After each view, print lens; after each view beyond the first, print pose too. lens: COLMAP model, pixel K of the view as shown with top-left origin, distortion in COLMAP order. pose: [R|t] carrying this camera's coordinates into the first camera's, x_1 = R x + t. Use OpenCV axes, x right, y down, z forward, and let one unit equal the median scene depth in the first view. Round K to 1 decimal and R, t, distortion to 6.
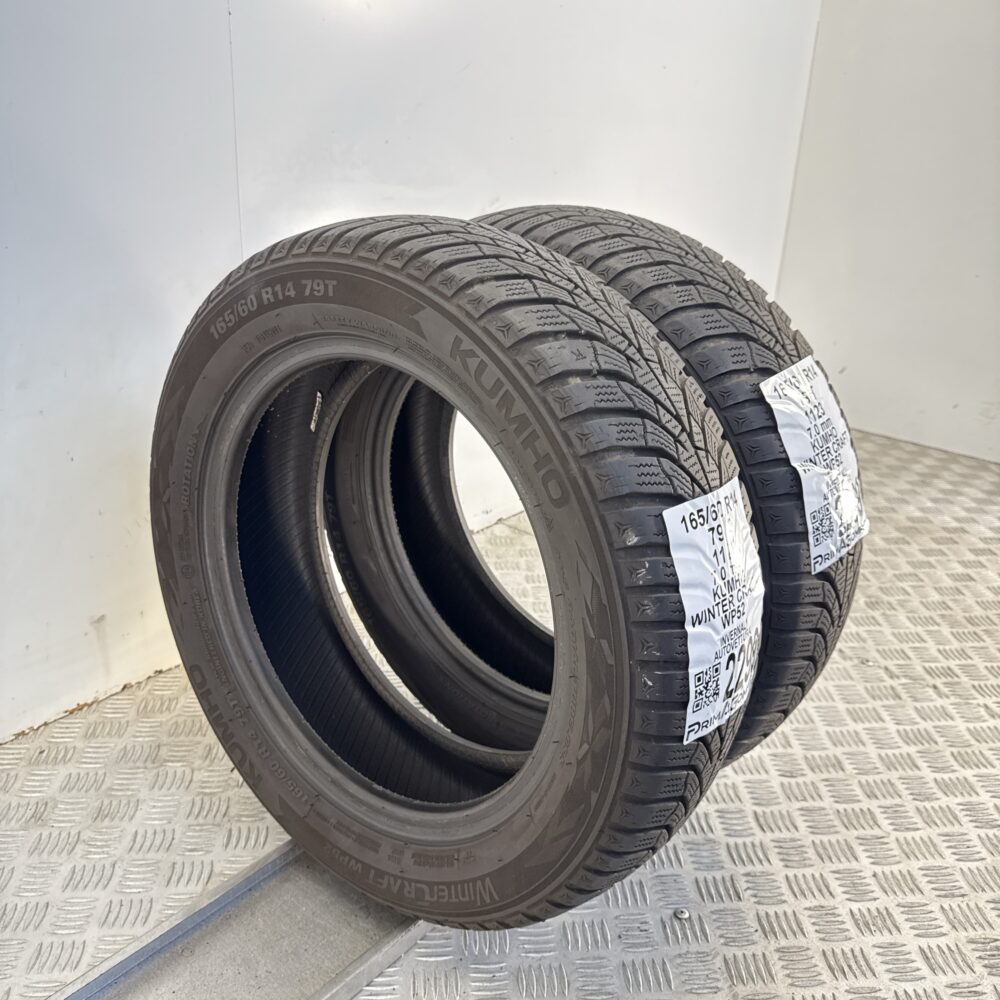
lens RADIAL K [[956.1, 0, 496.8], [0, 956.1, 500.2], [0, 0, 1]] dist [0.065027, 0.000000]
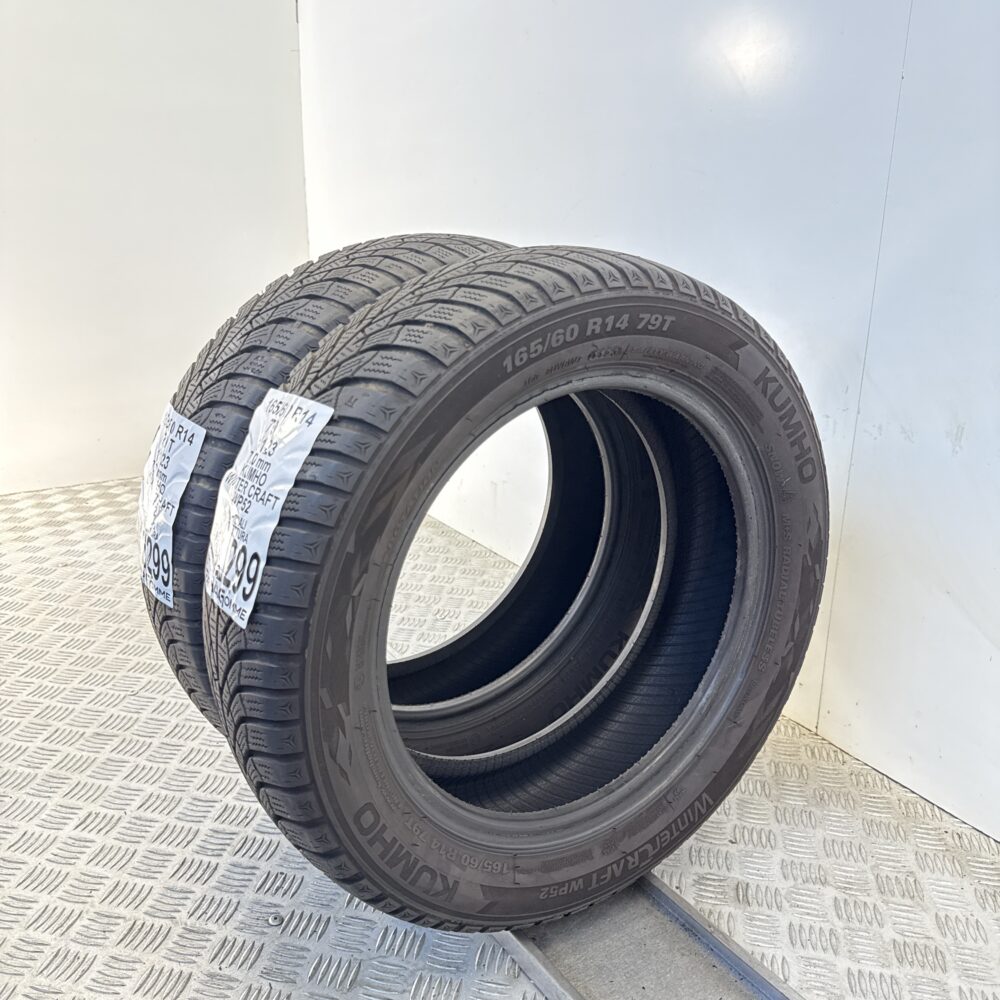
lens RADIAL K [[956.1, 0, 495.9], [0, 956.1, 499.9], [0, 0, 1]] dist [0.065027, 0.000000]
pose [[0.290345, -0.157377, 0.943892, -1.193011], [0.141479, 0.982603, 0.120312, -0.171326], [-0.946406, 0.098609, 0.307559, 0.816217]]
